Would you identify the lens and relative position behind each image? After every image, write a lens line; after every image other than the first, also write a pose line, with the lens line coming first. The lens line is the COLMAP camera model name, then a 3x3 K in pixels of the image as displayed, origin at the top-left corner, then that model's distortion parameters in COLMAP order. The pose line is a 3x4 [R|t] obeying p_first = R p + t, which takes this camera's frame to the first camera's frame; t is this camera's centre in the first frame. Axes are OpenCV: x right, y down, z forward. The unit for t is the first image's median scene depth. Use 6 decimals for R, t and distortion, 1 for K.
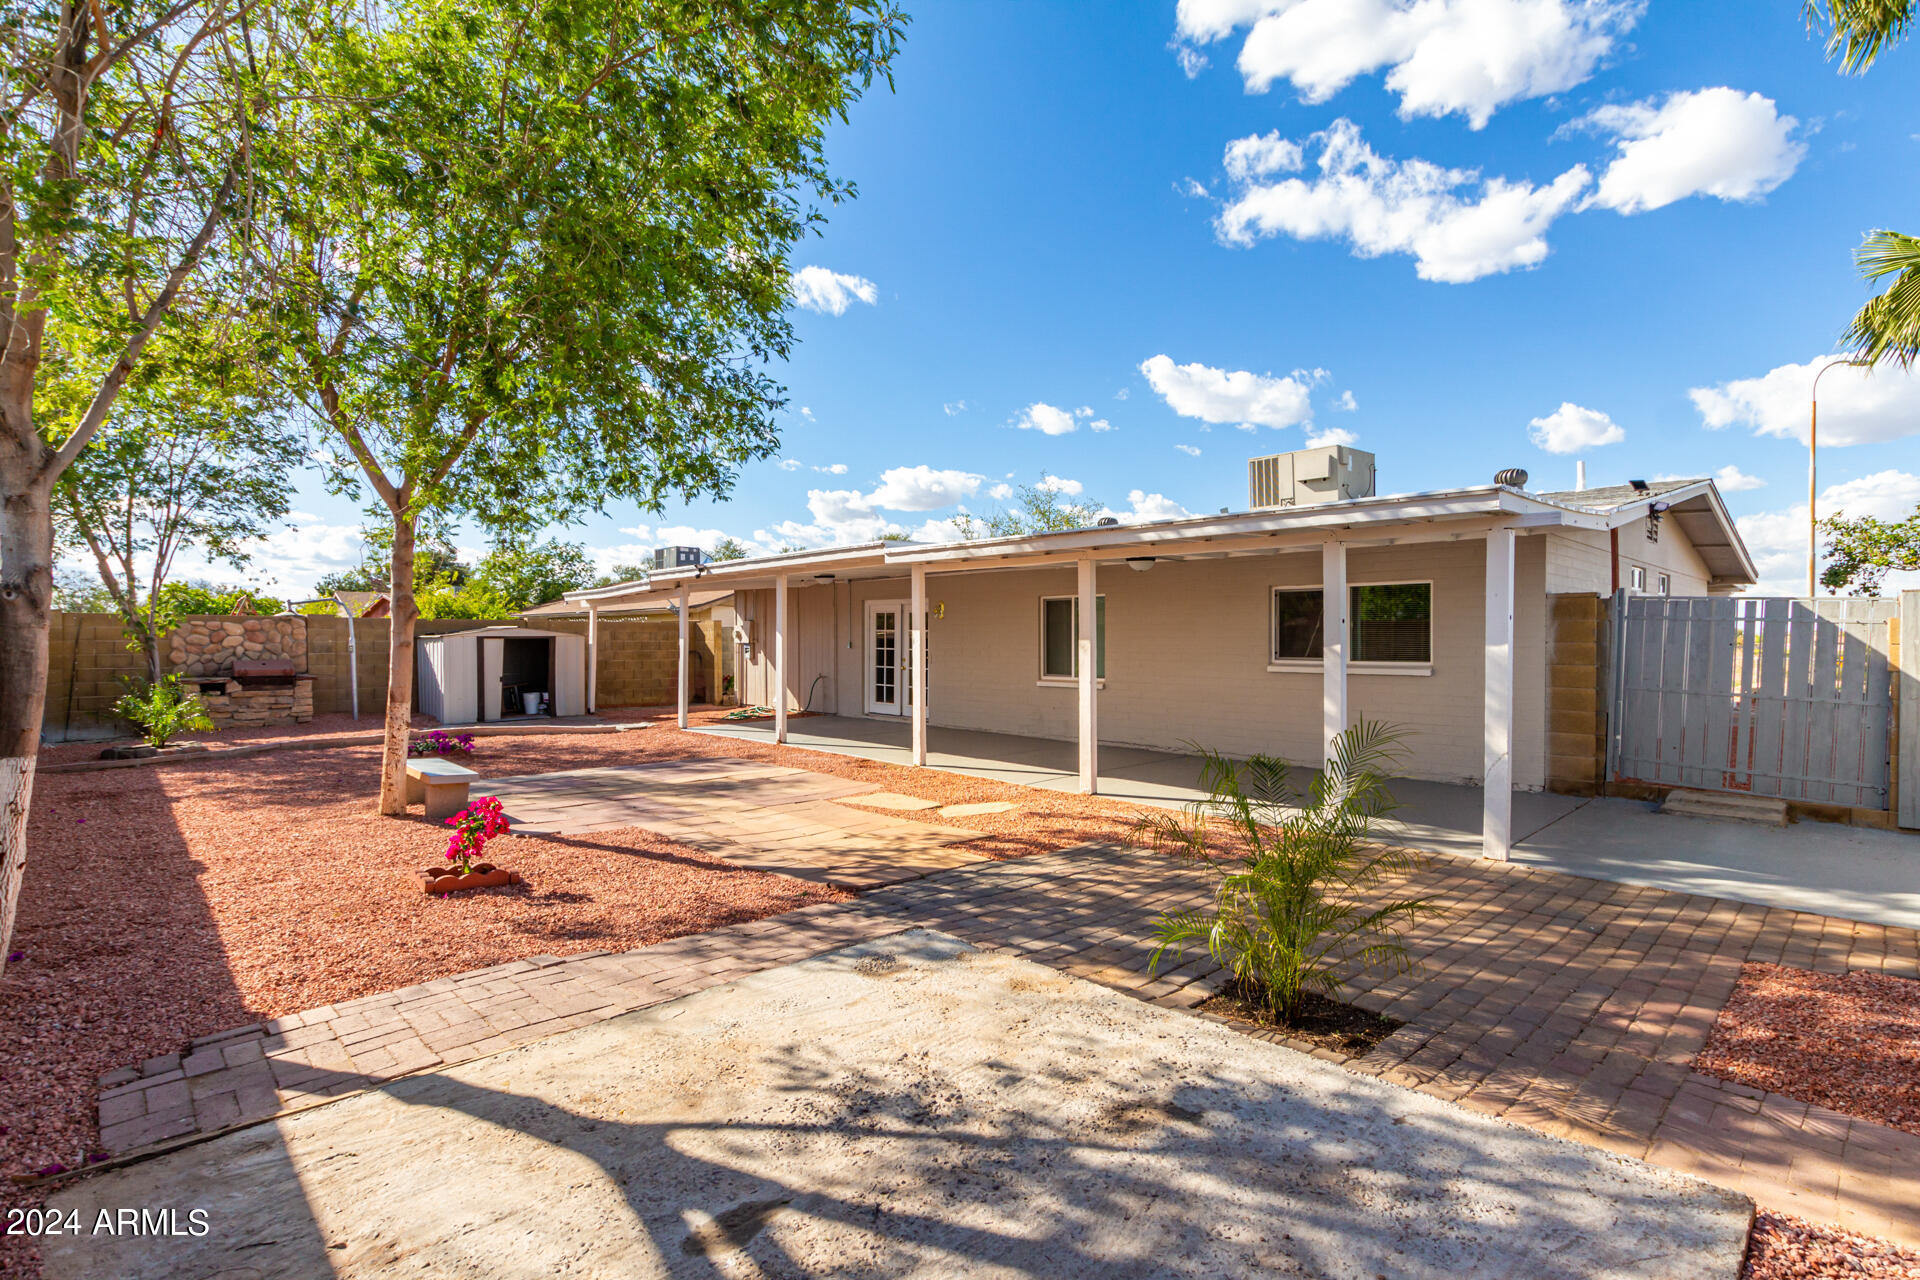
lens RADIAL K [[901.1, 0, 983.2], [0, 901.1, 659.8], [0, 0, 1]] dist [0.009047, -0.002976]
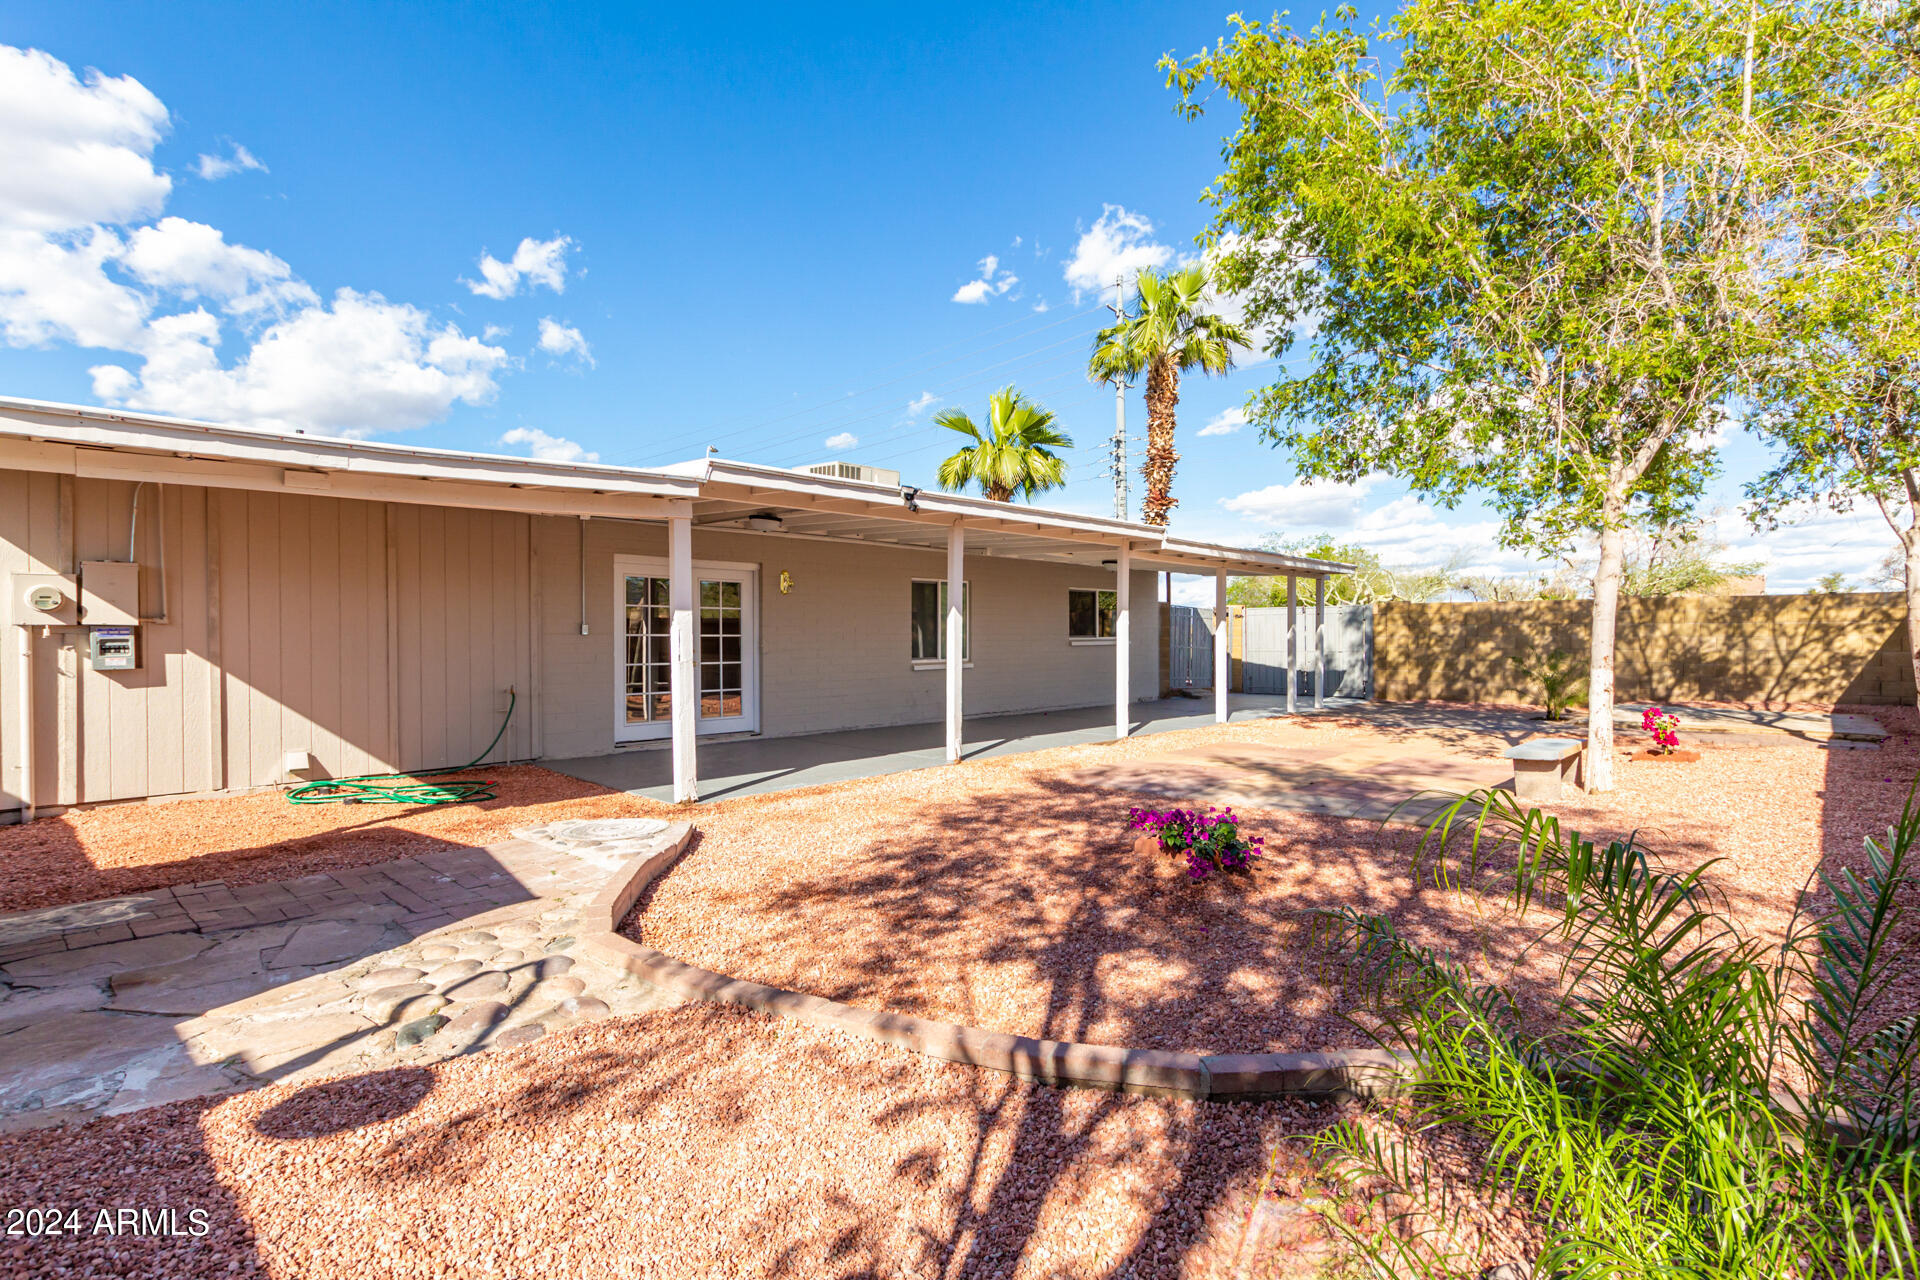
lens RADIAL K [[901.1, 0, 976.5], [0, 901.1, 642.0], [0, 0, 1]] dist [0.009047, -0.002976]
pose [[-0.037381, -0.010586, 0.999245, -0.857248], [0.029011, 0.999511, 0.011674, -0.009697], [-0.998880, 0.029425, -0.037056, 0.915132]]
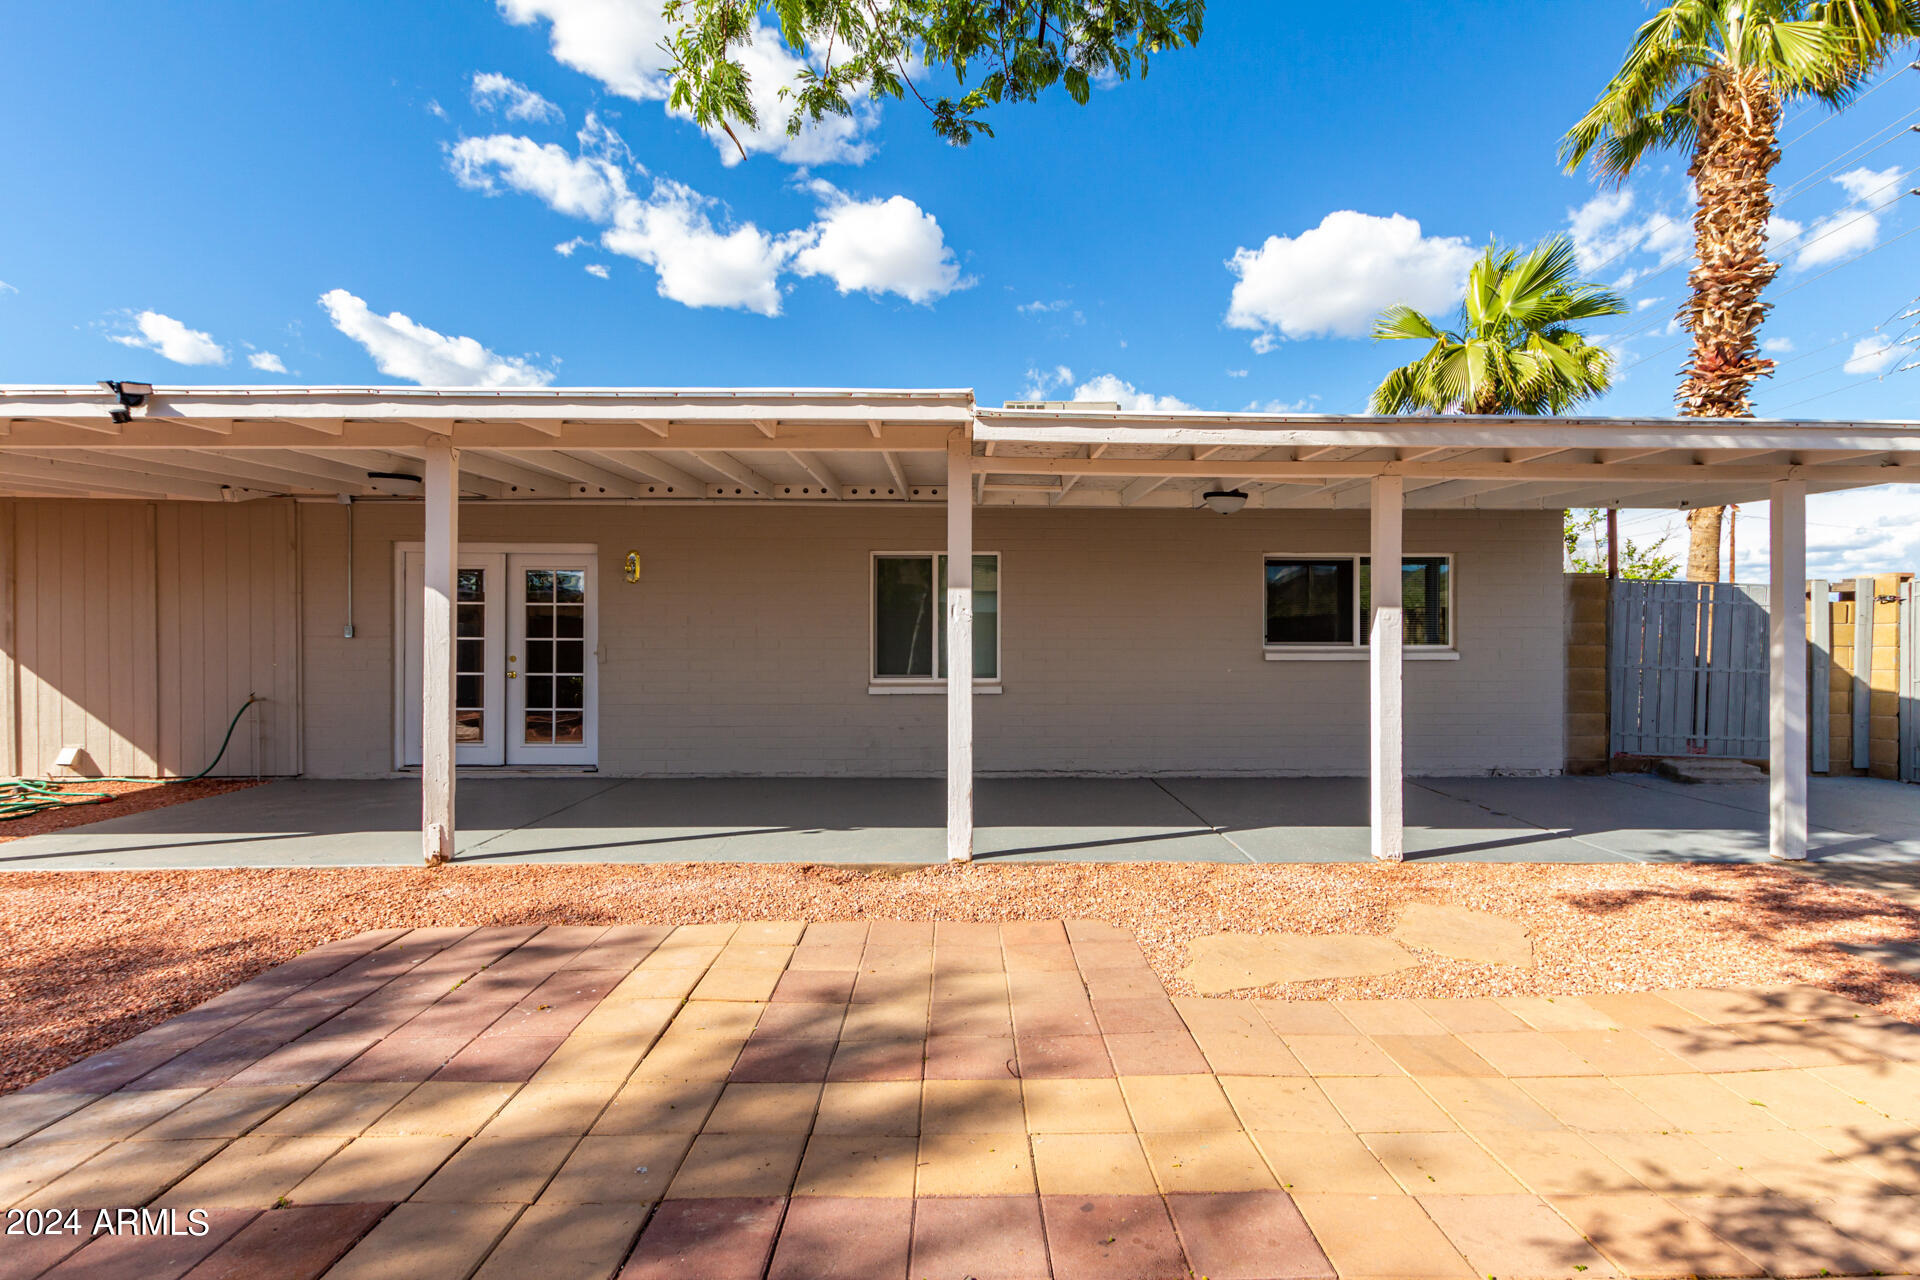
lens RADIAL K [[901.1, 0, 974.1], [0, 901.1, 649.0], [0, 0, 1]] dist [0.009047, -0.002976]
pose [[0.679994, -0.007761, 0.733177, -0.323951], [0.018384, 0.999810, -0.006468, 0.002920], [-0.732987, 0.017877, 0.680008, 0.493696]]
